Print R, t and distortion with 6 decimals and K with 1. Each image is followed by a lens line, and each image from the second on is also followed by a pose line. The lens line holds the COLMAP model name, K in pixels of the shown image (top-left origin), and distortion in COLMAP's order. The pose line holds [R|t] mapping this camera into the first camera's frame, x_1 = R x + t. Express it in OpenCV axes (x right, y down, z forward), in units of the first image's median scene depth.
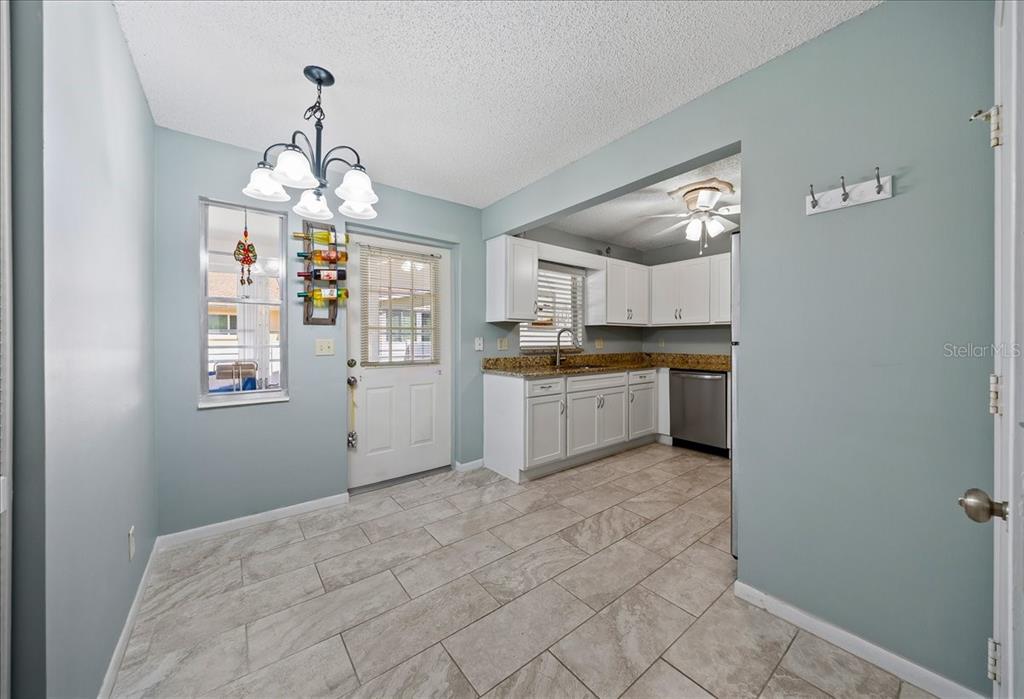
lens RADIAL K [[373.1, 0, 536.3], [0, 373.1, 339.8], [0, 0, 1]] dist [0.001125, 0.000024]
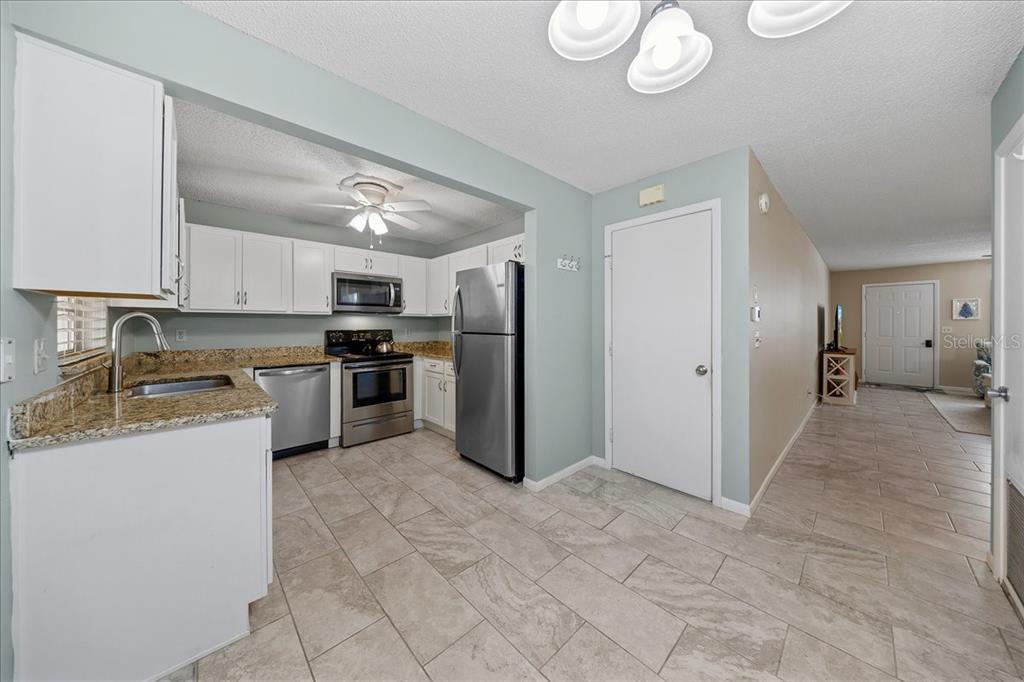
lens RADIAL K [[333.7, 0, 513.4], [0, 333.7, 325.1], [0, 0, 1]] dist [-0.001018, -0.000085]
pose [[-0.067292, -0.001776, 0.997732, -0.414747], [-0.000851, 0.999998, 0.001723, -0.016786], [-0.997733, -0.000734, -0.067293, 0.561262]]
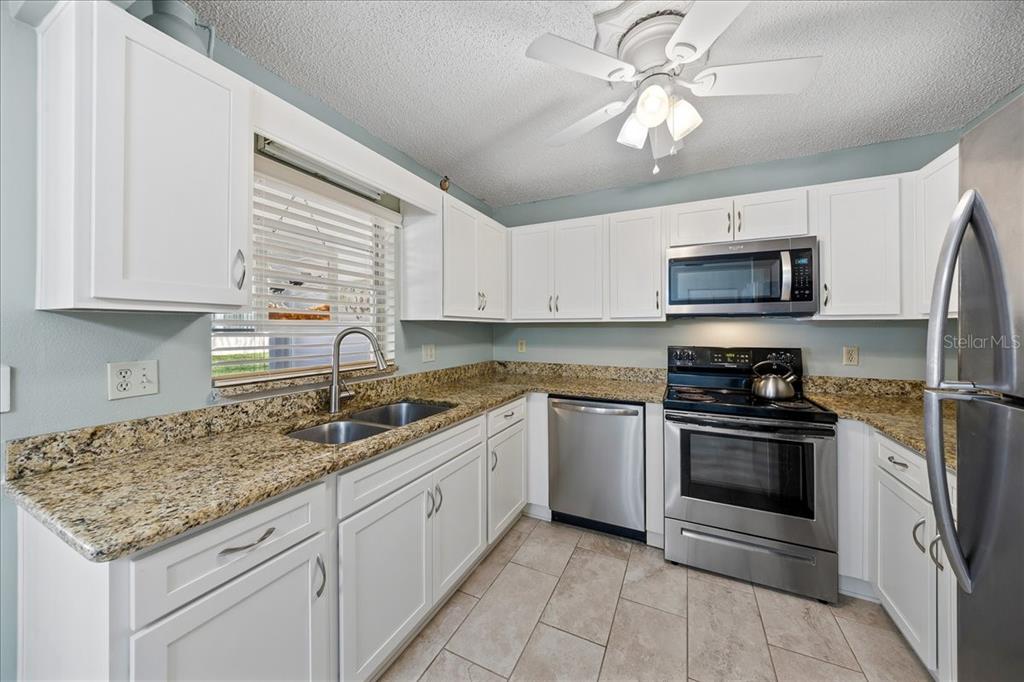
lens RADIAL K [[354.3, 0, 515.4], [0, 354.3, 327.1], [0, 0, 1]] dist [-0.001781, -0.000214]
pose [[0.911831, 0.003397, 0.410551, 0.085555], [-0.002408, 0.999993, -0.002926, -0.032150], [-0.410558, 0.001679, 0.911833, 0.562697]]
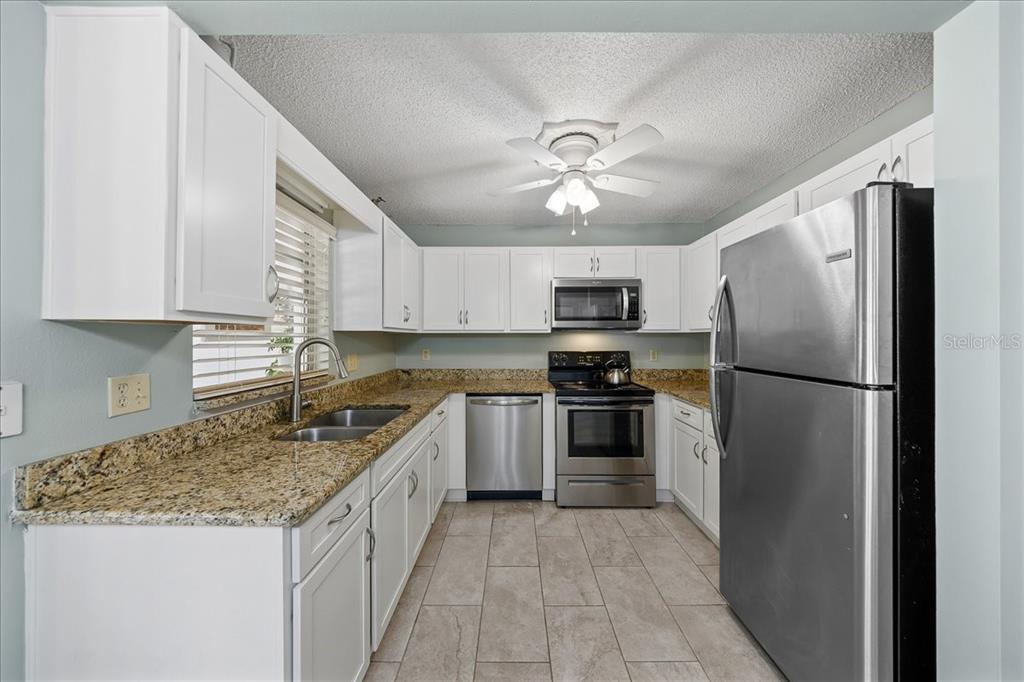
lens RADIAL K [[350.7, 0, 513.2], [0, 350.7, 336.2], [0, 0, 1]] dist [-0.000632, -0.000237]
pose [[0.643051, 0.004320, 0.765811, -0.103458], [-0.000551, 0.999986, -0.005179, -0.032374], [-0.765823, 0.002909, 0.643045, 0.559942]]
